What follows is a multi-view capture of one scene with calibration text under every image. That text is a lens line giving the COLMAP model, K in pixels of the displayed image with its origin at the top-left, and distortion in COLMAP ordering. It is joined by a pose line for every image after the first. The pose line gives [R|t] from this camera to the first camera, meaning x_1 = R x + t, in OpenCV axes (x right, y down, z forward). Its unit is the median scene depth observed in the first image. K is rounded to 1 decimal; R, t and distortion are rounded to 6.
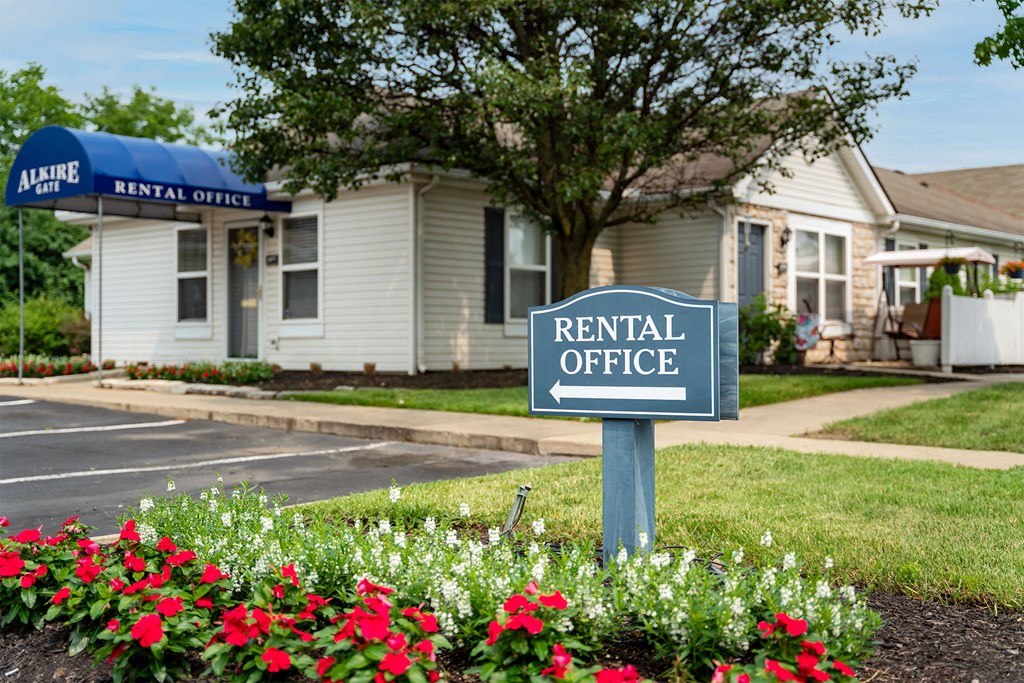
lens RADIAL K [[1223.7, 0, 516.7], [0, 1223.7, 336.5], [0, 0, 1]] dist [0.049245, 0.000000]
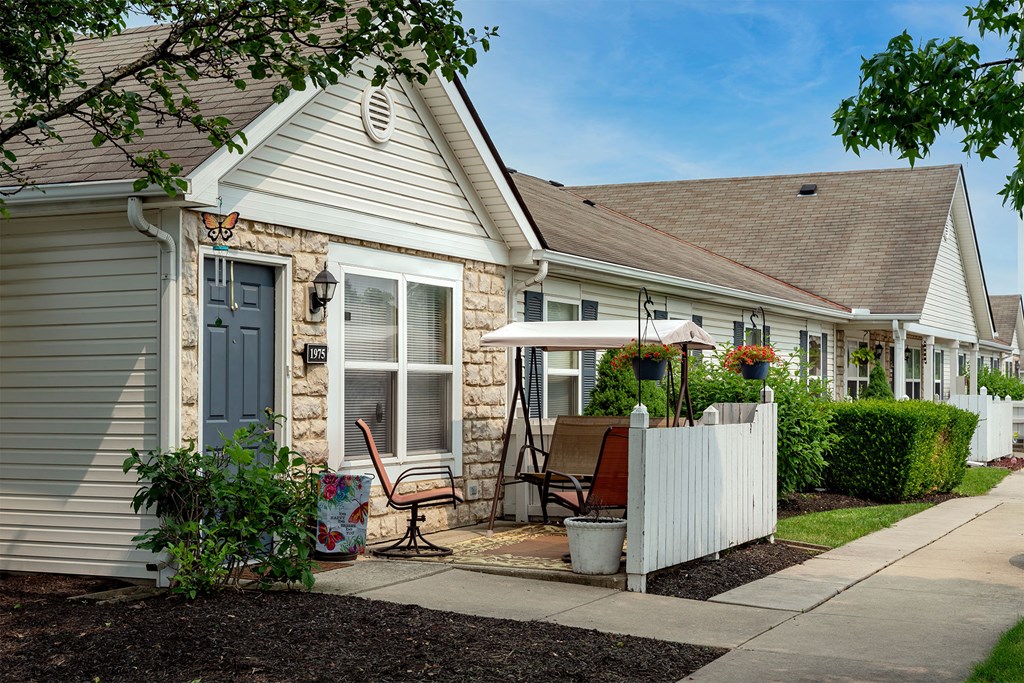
lens RADIAL K [[1469.7, 0, 514.7], [0, 1469.7, 346.6], [0, 0, 1]] dist [-0.004096, 0.000000]
pose [[0.962813, 0.015923, 0.269698, 0.142805], [-0.010741, 0.999728, -0.020679, -0.050234], [-0.269954, 0.017013, 0.962723, 0.443922]]
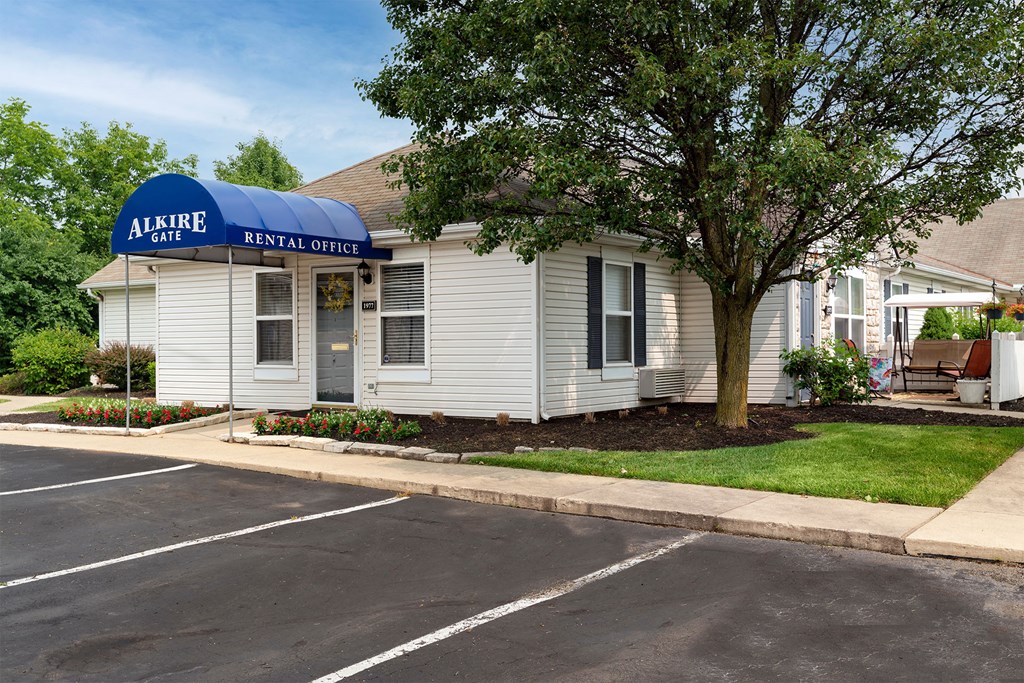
lens RADIAL K [[1052.7, 0, 508.9], [0, 1052.7, 341.3], [0, 0, 1]] dist [0.009707, 0.000000]
pose [[0.992752, -0.003241, 0.120138, -0.183095], [0.003018, 0.999993, 0.002034, -0.033145], [-0.120143, -0.001656, 0.992755, 0.115418]]
